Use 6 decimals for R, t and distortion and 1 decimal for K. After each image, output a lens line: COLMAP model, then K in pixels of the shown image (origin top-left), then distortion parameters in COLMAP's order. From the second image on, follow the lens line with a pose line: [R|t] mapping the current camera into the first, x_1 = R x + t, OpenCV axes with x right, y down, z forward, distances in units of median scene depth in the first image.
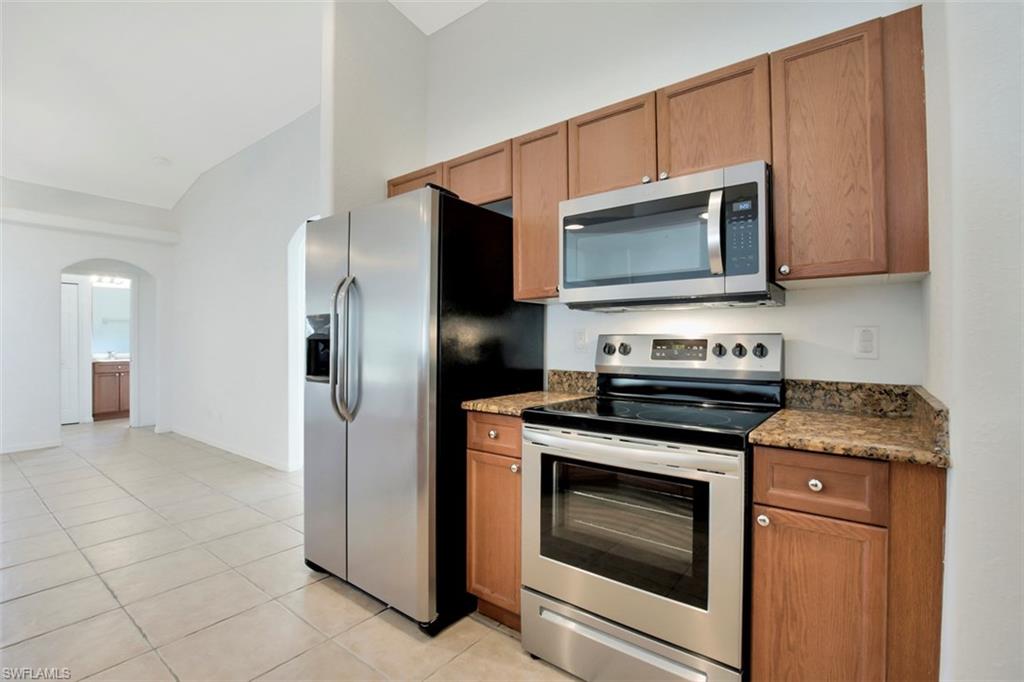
lens RADIAL K [[468.2, 0, 512.8], [0, 468.2, 343.0], [0, 0, 1]] dist [-0.038584, 0.009578]
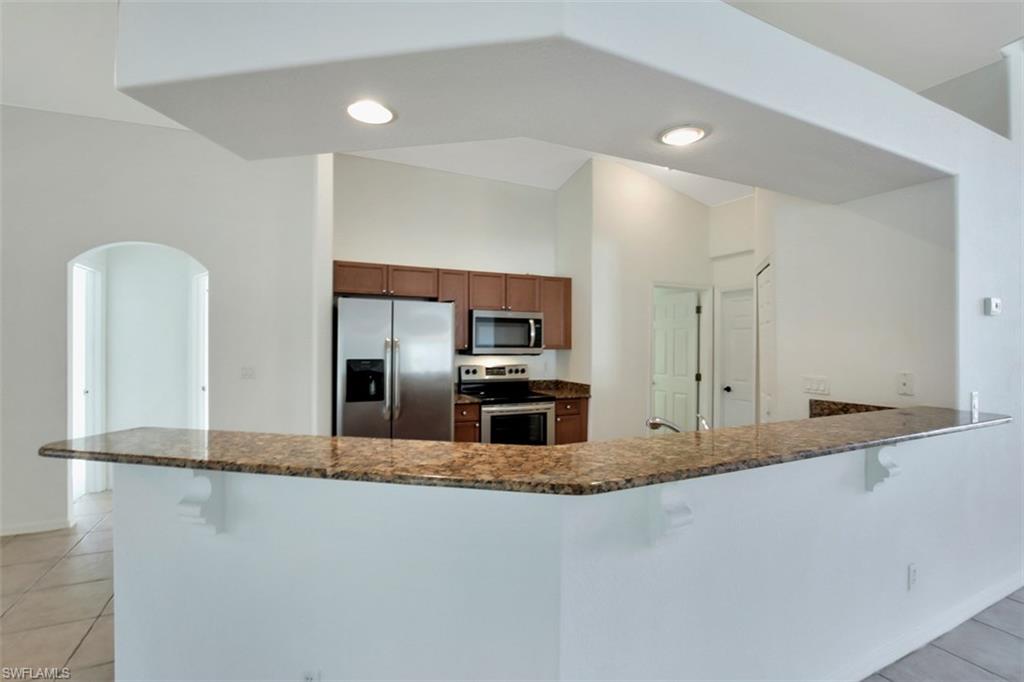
lens RADIAL K [[468.2, 0, 512.8], [0, 468.2, 343.0], [0, 0, 1]] dist [-0.038584, 0.009578]
pose [[0.441878, 0.004851, 0.897062, -1.779021], [-0.007836, 0.999968, -0.001548, -0.129522], [-0.897041, -0.006346, 0.441902, -0.183024]]
